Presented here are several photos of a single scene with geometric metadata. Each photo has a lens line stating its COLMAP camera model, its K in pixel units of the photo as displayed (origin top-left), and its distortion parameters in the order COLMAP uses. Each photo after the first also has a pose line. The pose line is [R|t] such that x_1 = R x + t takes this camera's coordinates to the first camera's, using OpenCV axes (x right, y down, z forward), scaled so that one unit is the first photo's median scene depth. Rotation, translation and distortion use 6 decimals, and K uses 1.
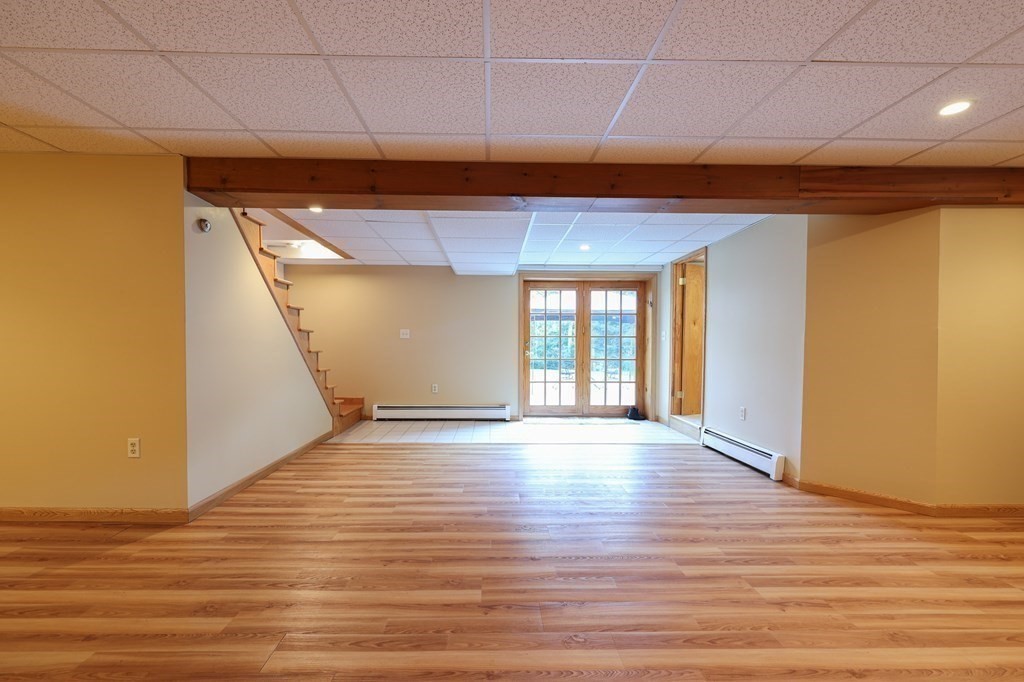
lens RADIAL K [[415.4, 0, 512.0], [0, 415.4, 341.0], [0, 0, 1]] dist [-0.000274, 0.000234]
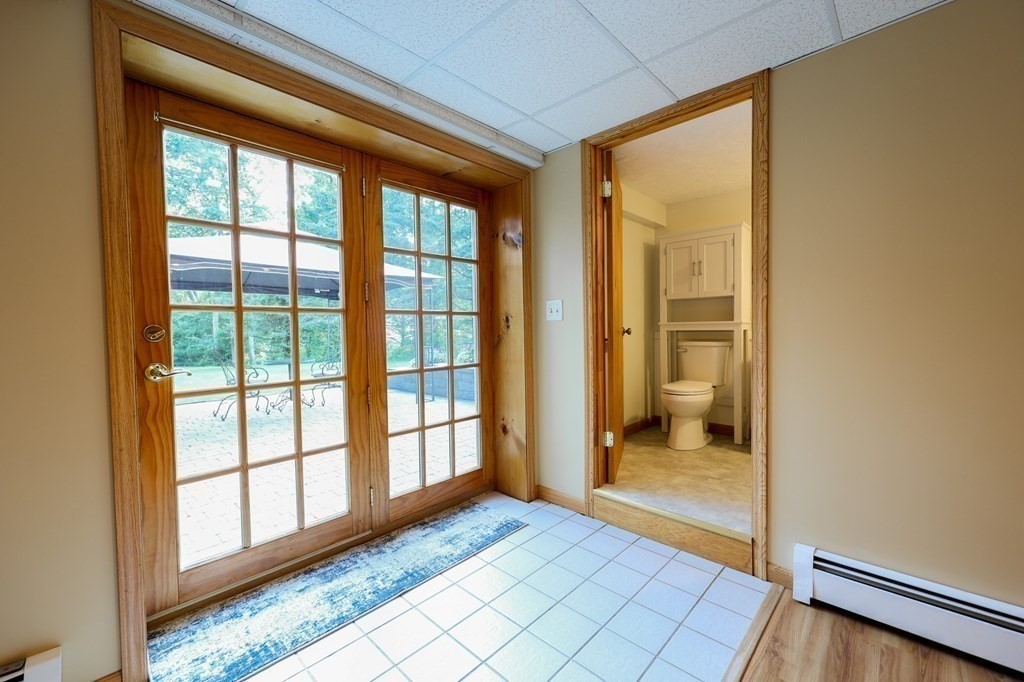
lens RADIAL K [[415.4, 0, 512.0], [0, 415.4, 341.0], [0, 0, 1]] dist [-0.000274, 0.000234]
pose [[0.727130, -0.030927, 0.685803, 0.020593], [0.013573, 0.999437, 0.030679, 0.005784], [-0.686365, -0.012999, 0.727141, 0.663133]]
